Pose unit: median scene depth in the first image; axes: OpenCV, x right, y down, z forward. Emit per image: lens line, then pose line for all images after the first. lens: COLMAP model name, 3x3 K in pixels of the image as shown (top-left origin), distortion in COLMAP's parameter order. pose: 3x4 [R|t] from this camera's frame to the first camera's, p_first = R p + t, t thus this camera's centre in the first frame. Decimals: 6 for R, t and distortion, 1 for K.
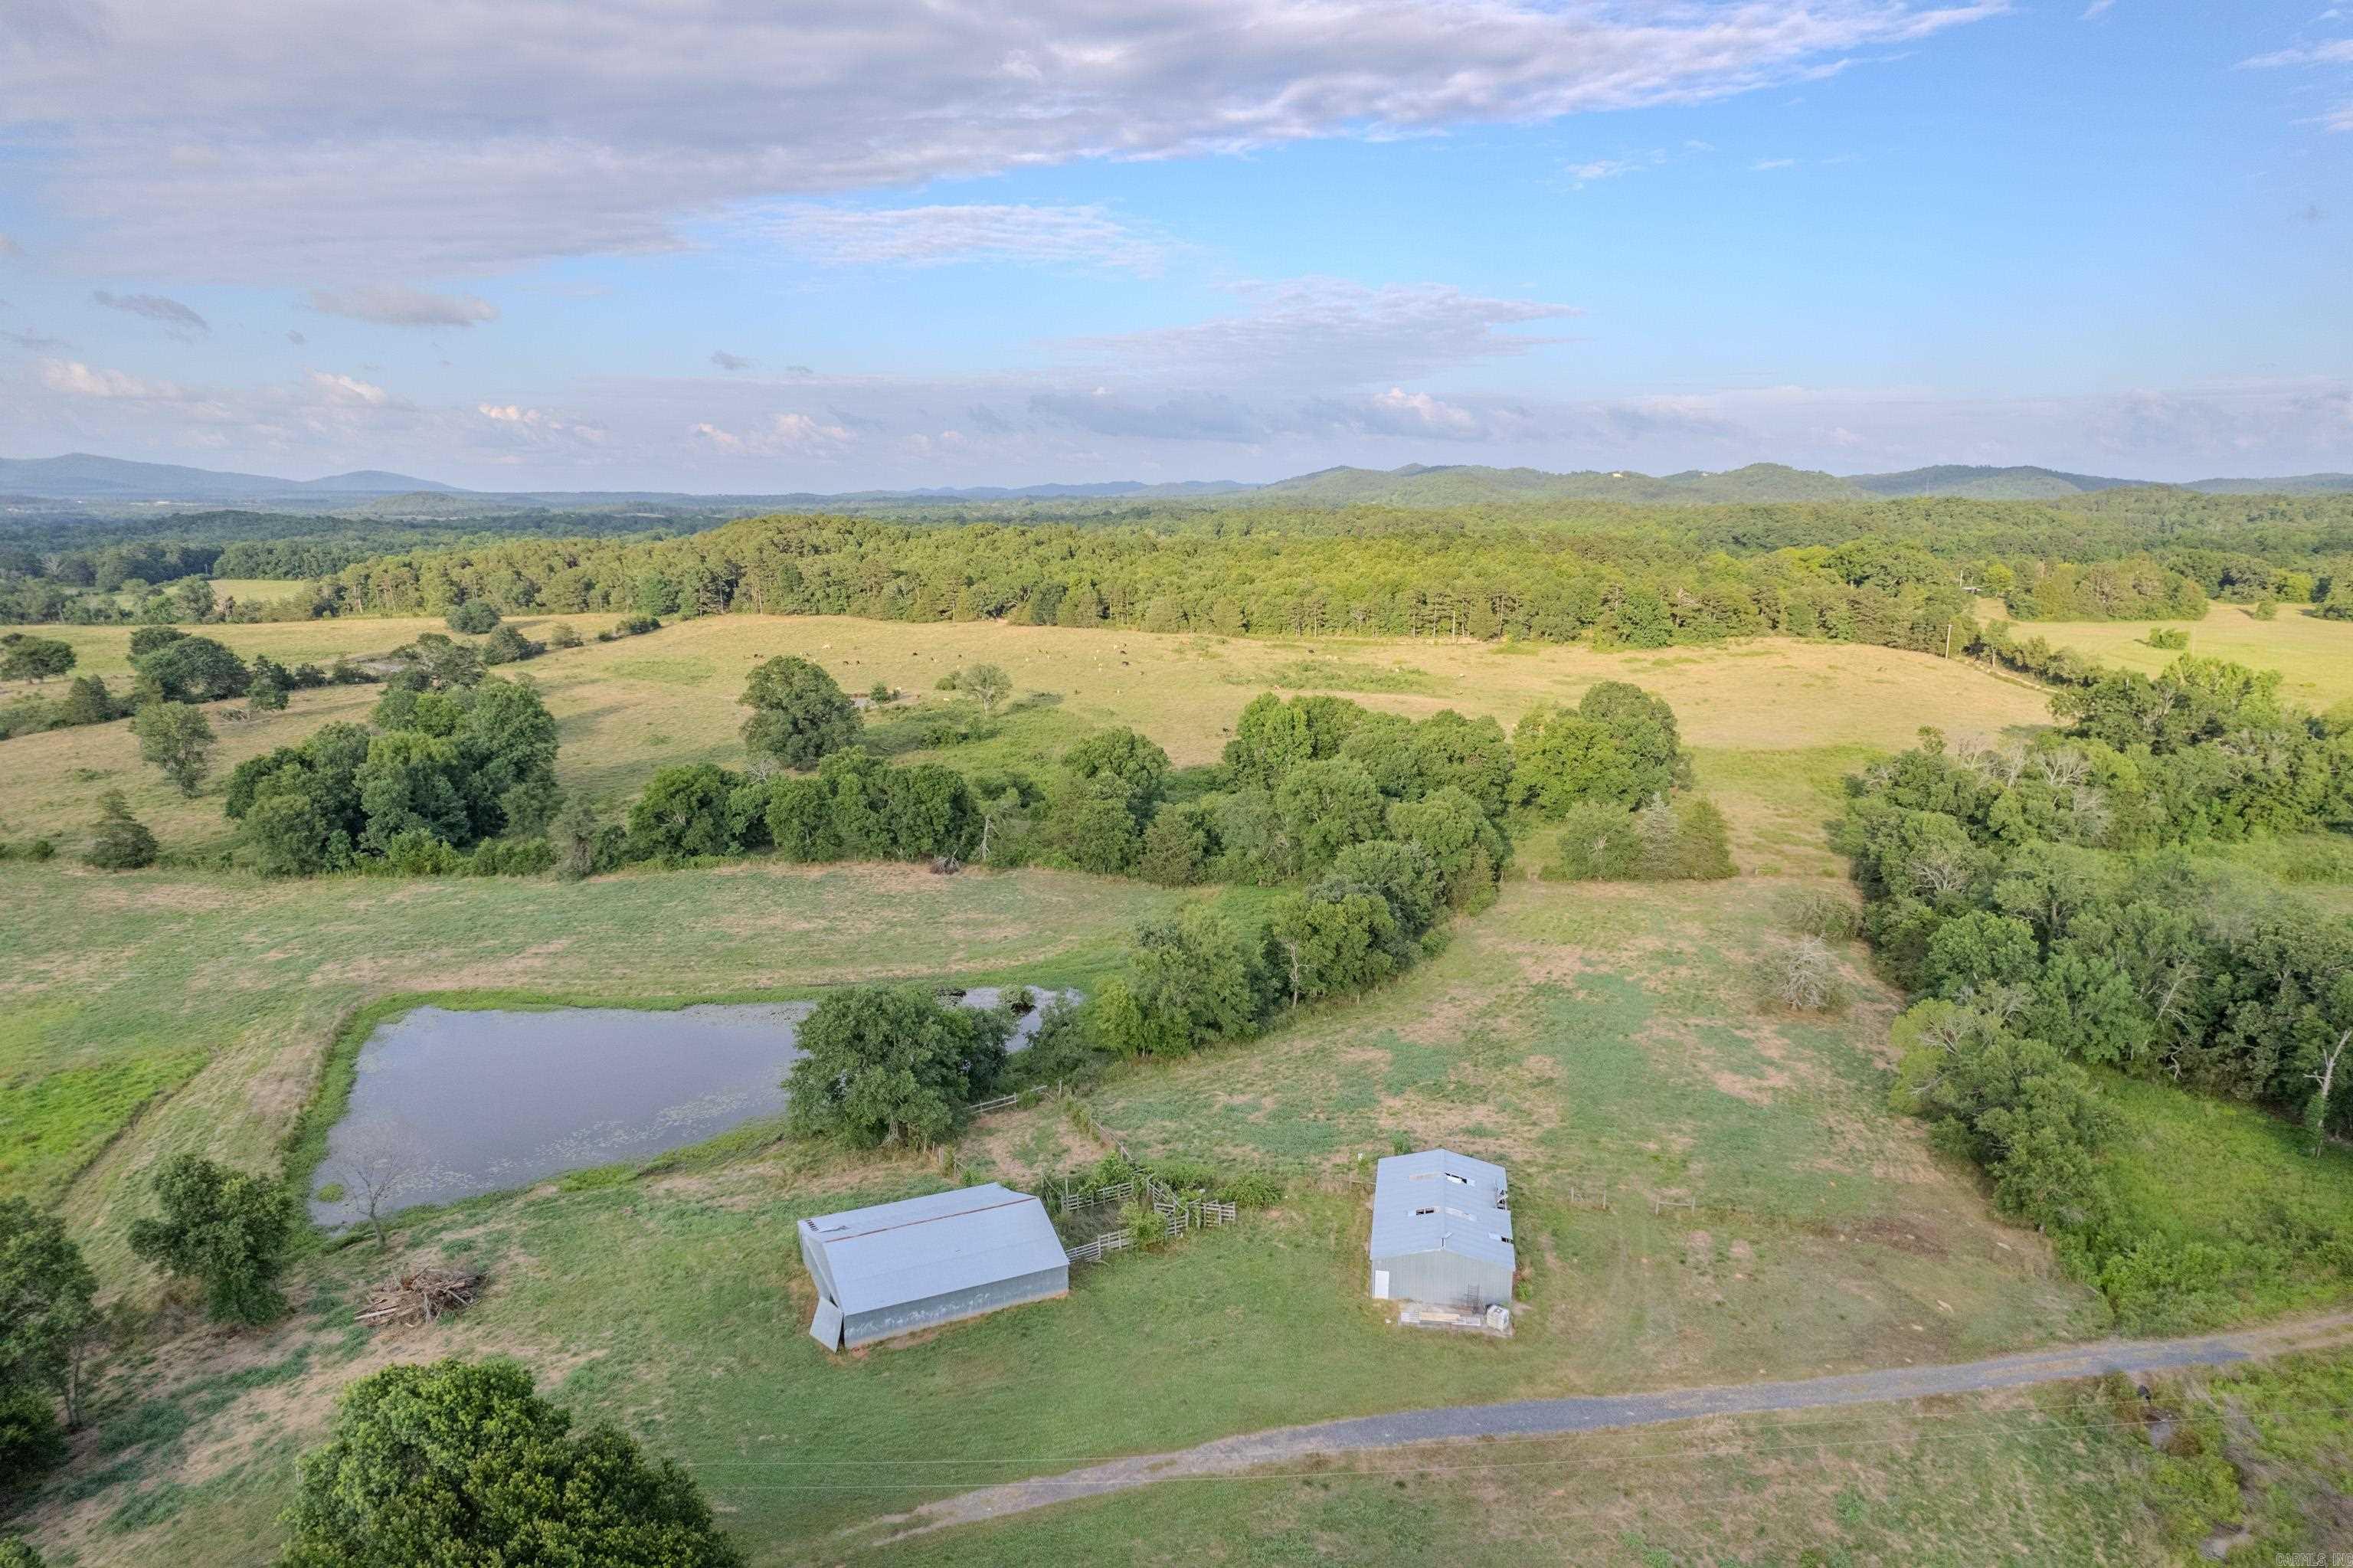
lens RADIAL K [[1505.7, 0, 1176.2], [0, 1505.7, 784.3], [0, 0, 1]] dist [-0.073602, 0.066107]
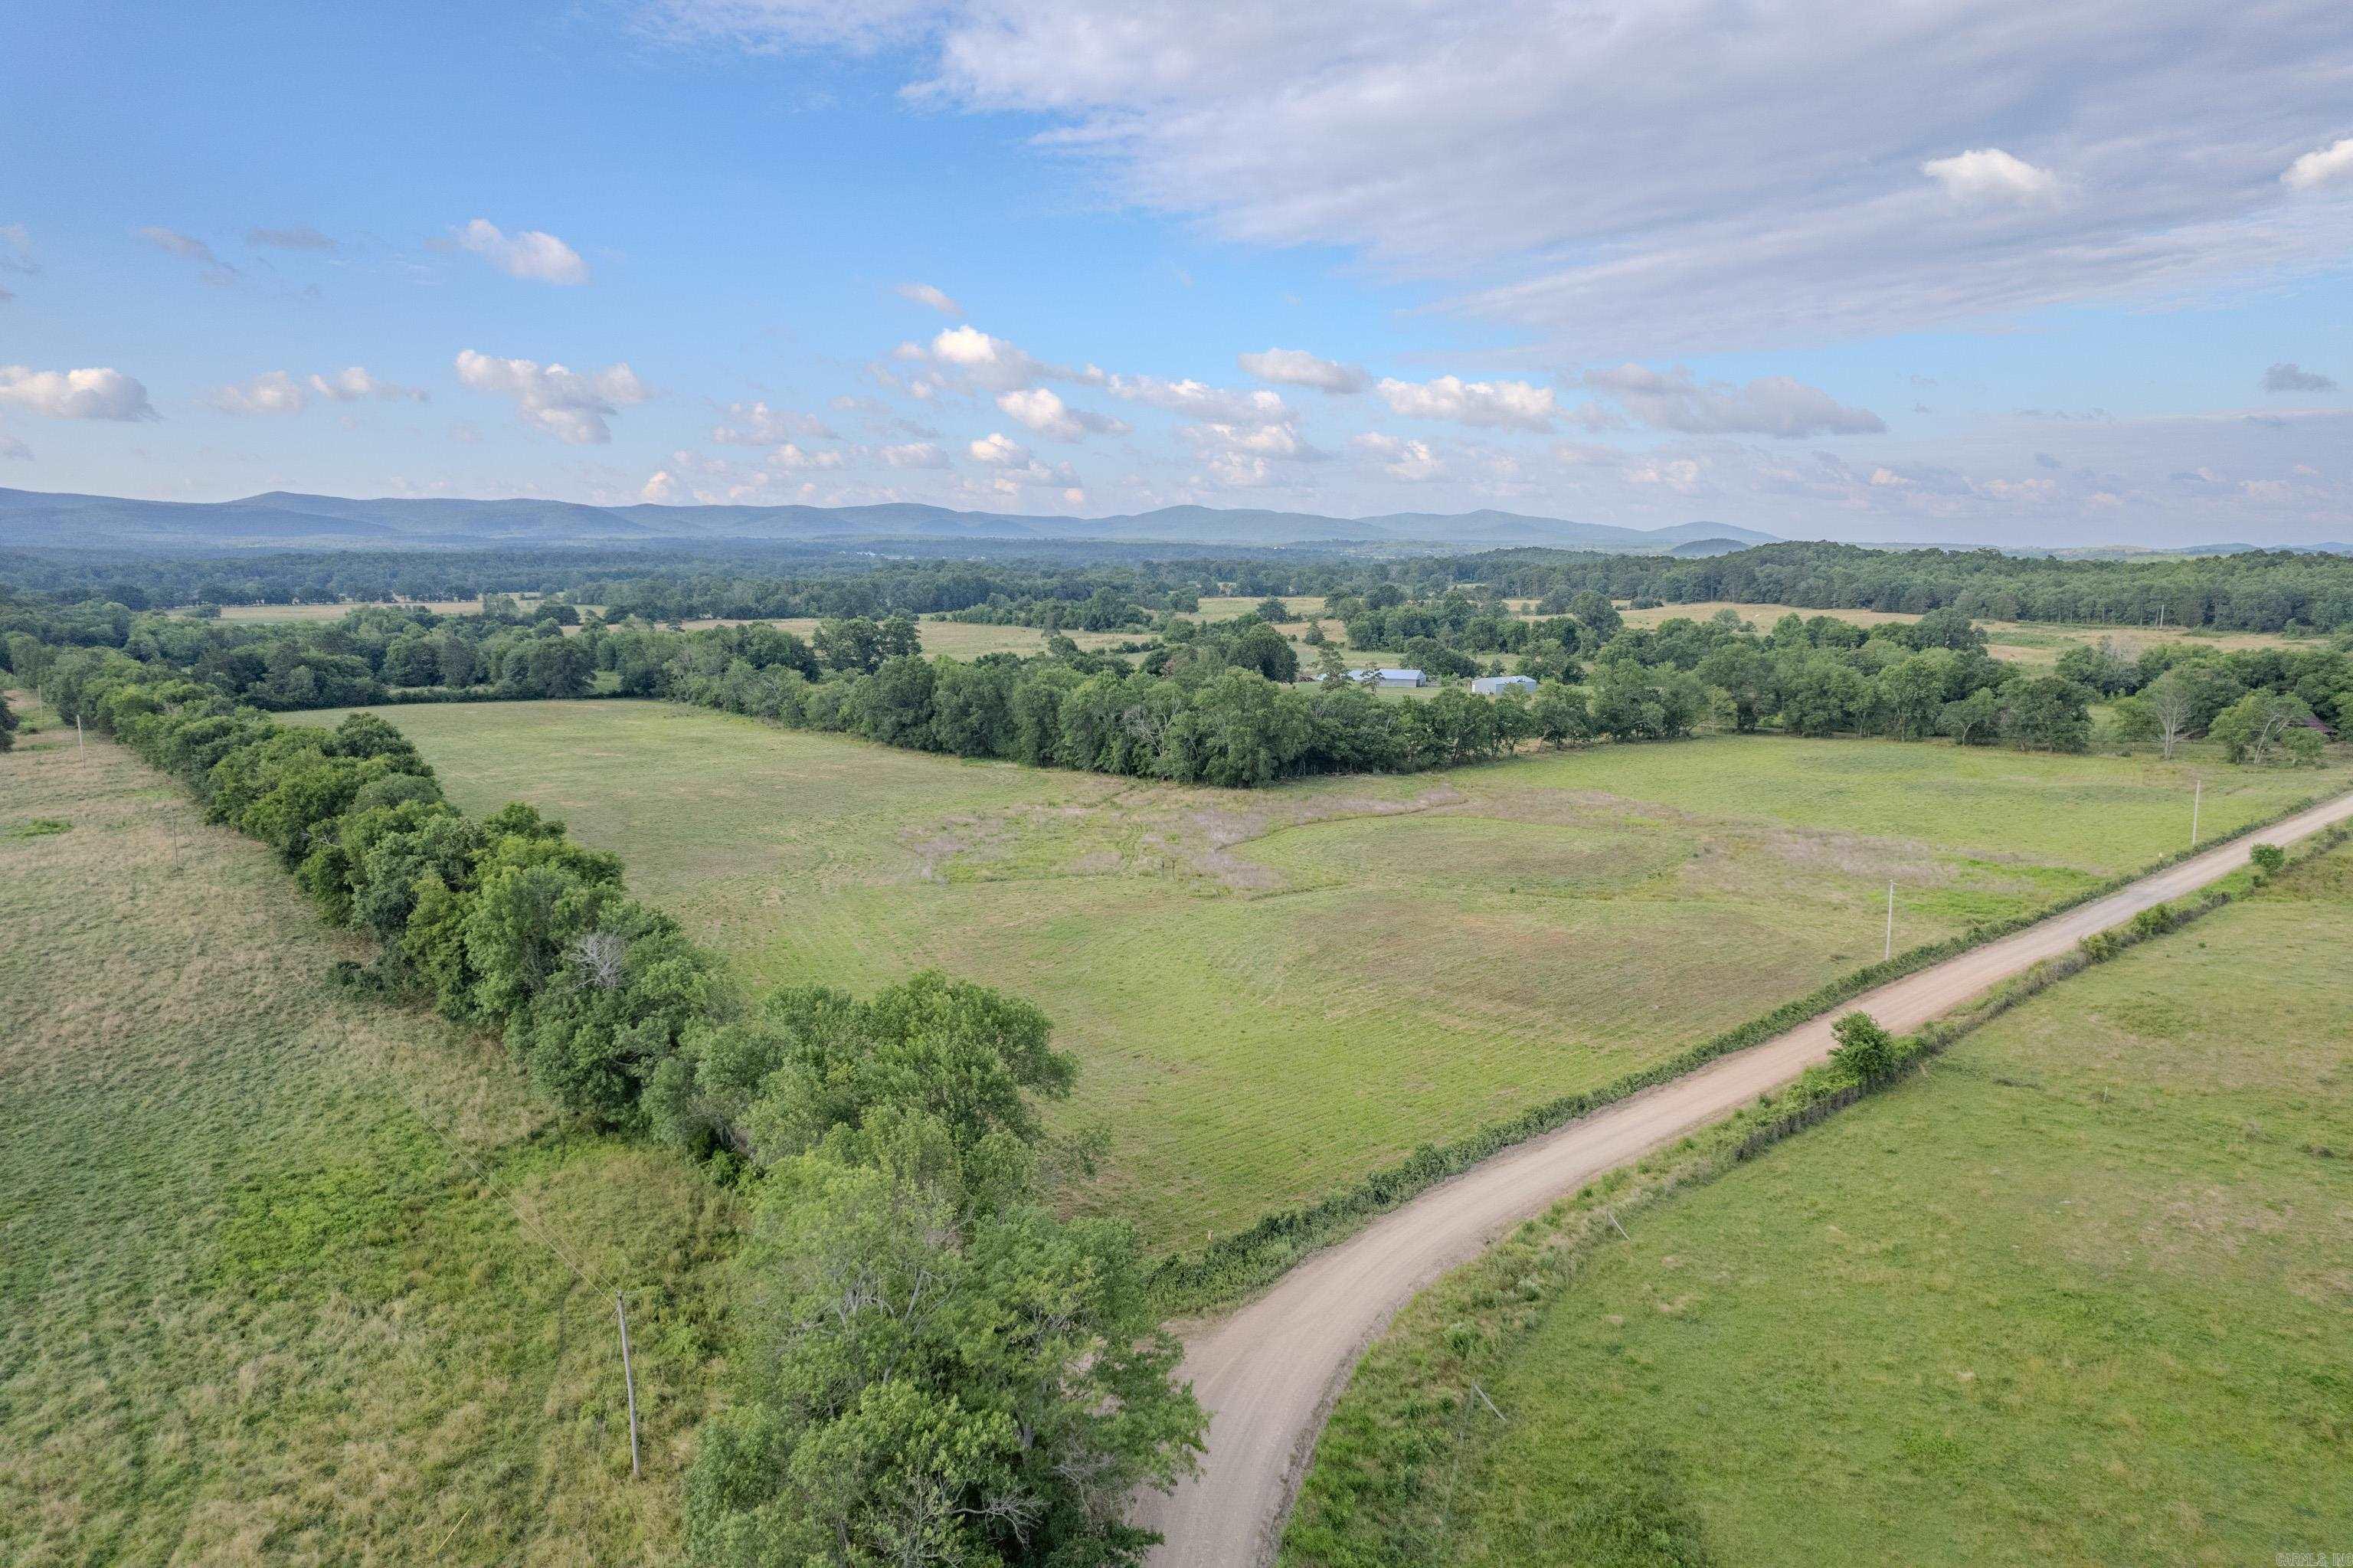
lens RADIAL K [[1505.7, 0, 1180.5], [0, 1505.7, 791.9], [0, 0, 1]] dist [-0.073602, 0.066107]
pose [[0.675485, 0.119469, -0.727631, 0.550403], [-0.140352, 0.989578, 0.032185, 0.125100], [0.723893, 0.080384, 0.685213, -0.499992]]
